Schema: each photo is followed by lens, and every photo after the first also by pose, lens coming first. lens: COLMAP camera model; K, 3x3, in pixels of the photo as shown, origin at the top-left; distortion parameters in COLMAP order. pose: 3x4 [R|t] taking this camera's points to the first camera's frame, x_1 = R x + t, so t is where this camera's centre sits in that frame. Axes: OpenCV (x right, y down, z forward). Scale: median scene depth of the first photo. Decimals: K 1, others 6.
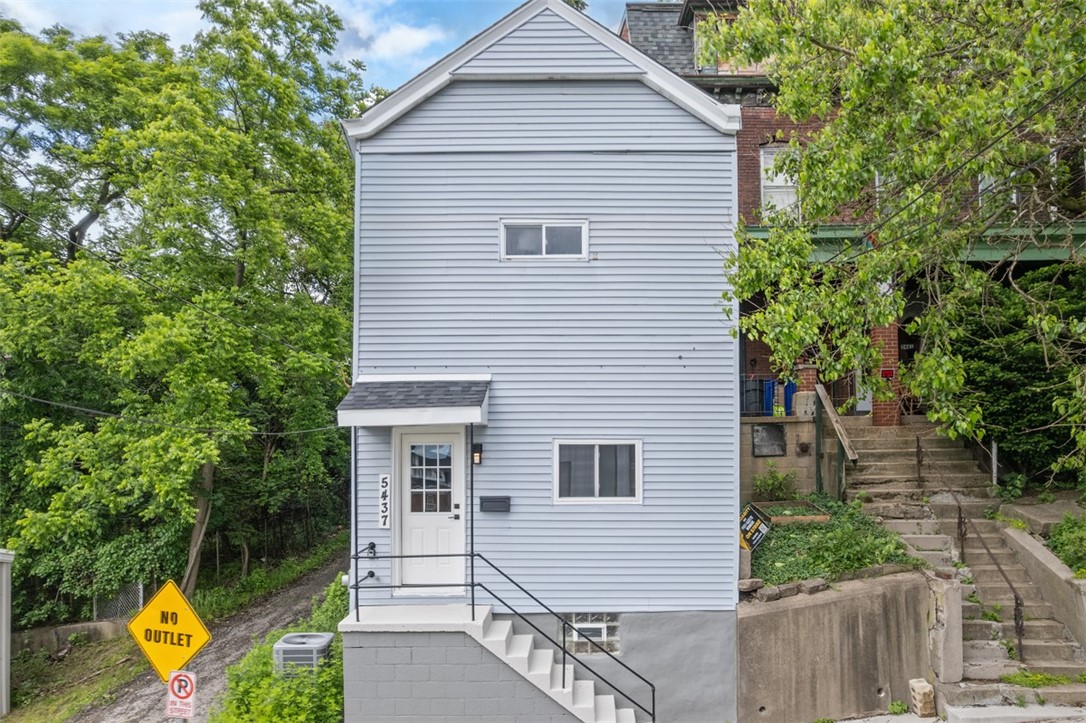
lens RADIAL K [[692.3, 0, 543.0], [0, 692.3, 361.5], [0, 0, 1]] dist [-0.036465, 0.021135]
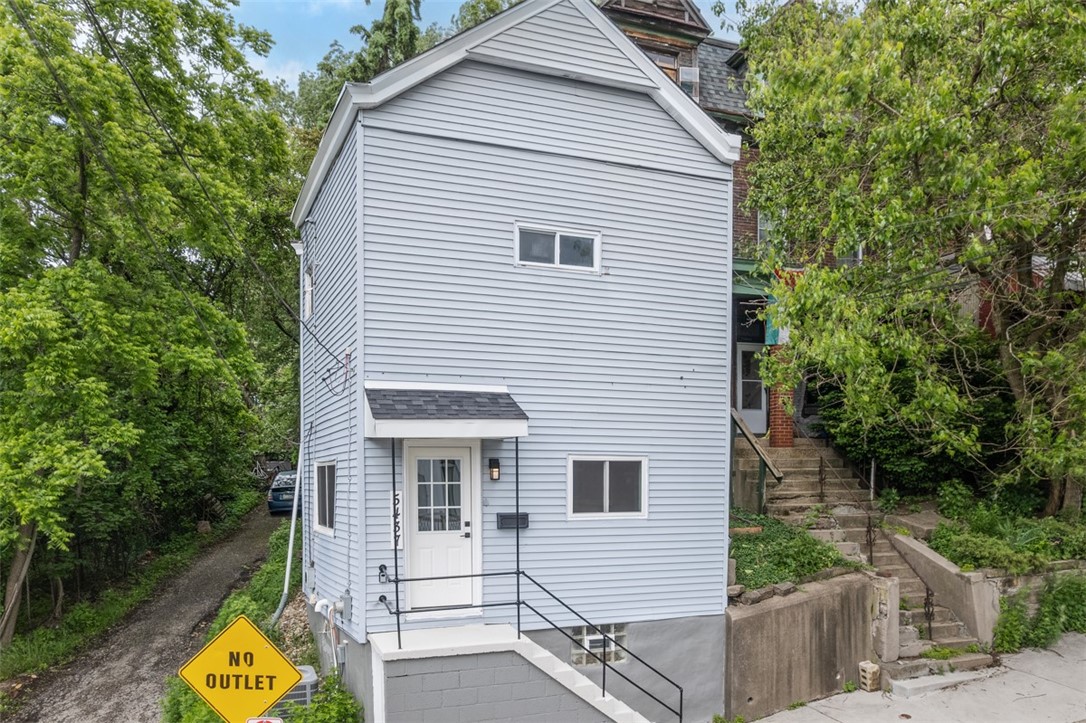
lens RADIAL K [[716.7, 0, 544.1], [0, 716.7, 429.8], [0, 0, 1]] dist [-0.005792, -0.073558]
pose [[0.945875, 0.024548, 0.323603, -0.351478], [-0.050046, 0.996241, 0.070710, 0.006118], [-0.320650, -0.083078, 0.943547, 0.048095]]
